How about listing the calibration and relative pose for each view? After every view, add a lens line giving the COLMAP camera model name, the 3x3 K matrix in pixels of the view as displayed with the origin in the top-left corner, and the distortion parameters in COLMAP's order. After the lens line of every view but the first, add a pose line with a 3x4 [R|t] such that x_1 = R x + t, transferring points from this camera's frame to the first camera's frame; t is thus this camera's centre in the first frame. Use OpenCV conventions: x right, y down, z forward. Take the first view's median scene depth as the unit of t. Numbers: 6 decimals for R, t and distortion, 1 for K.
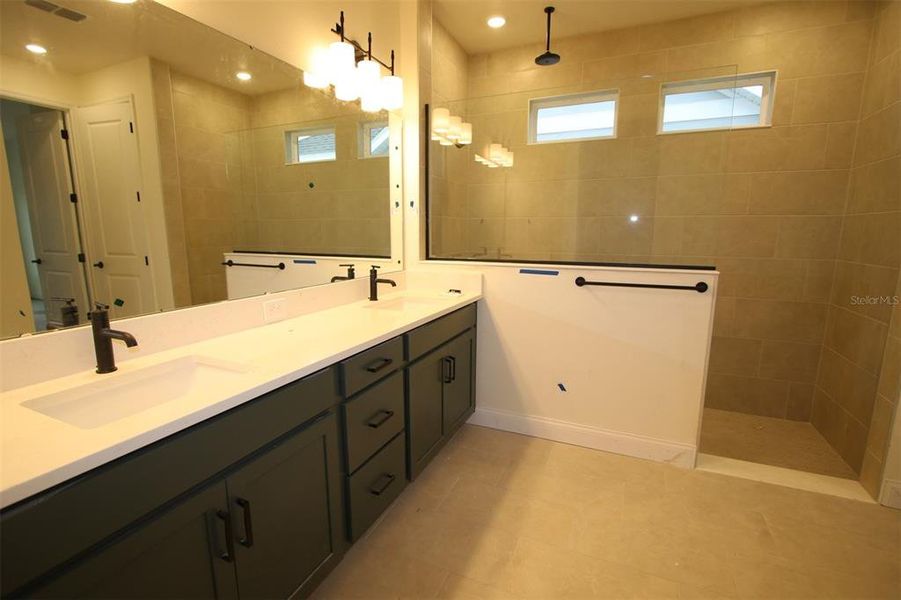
lens RADIAL K [[407.8, 0, 462.6], [0, 407.8, 302.9], [0, 0, 1]] dist [0.001252, -0.000052]
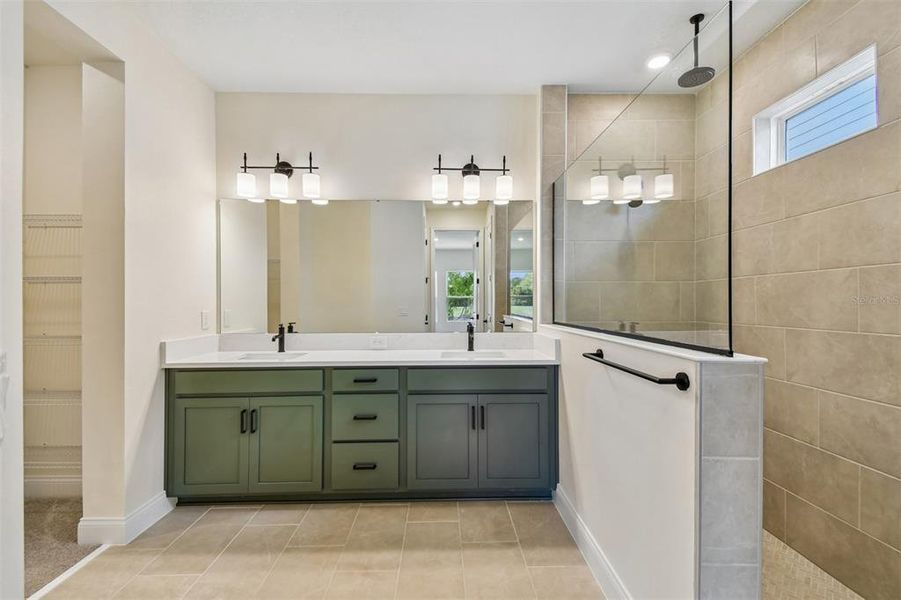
lens RADIAL K [[407.8, 0, 462.6], [0, 407.8, 302.9], [0, 0, 1]] dist [0.001252, -0.000052]
pose [[0.414704, -0.005370, -0.909941, 0.921897], [-0.158171, 0.984334, -0.077896, -0.050435], [0.896104, 0.176230, 0.407358, 0.445382]]
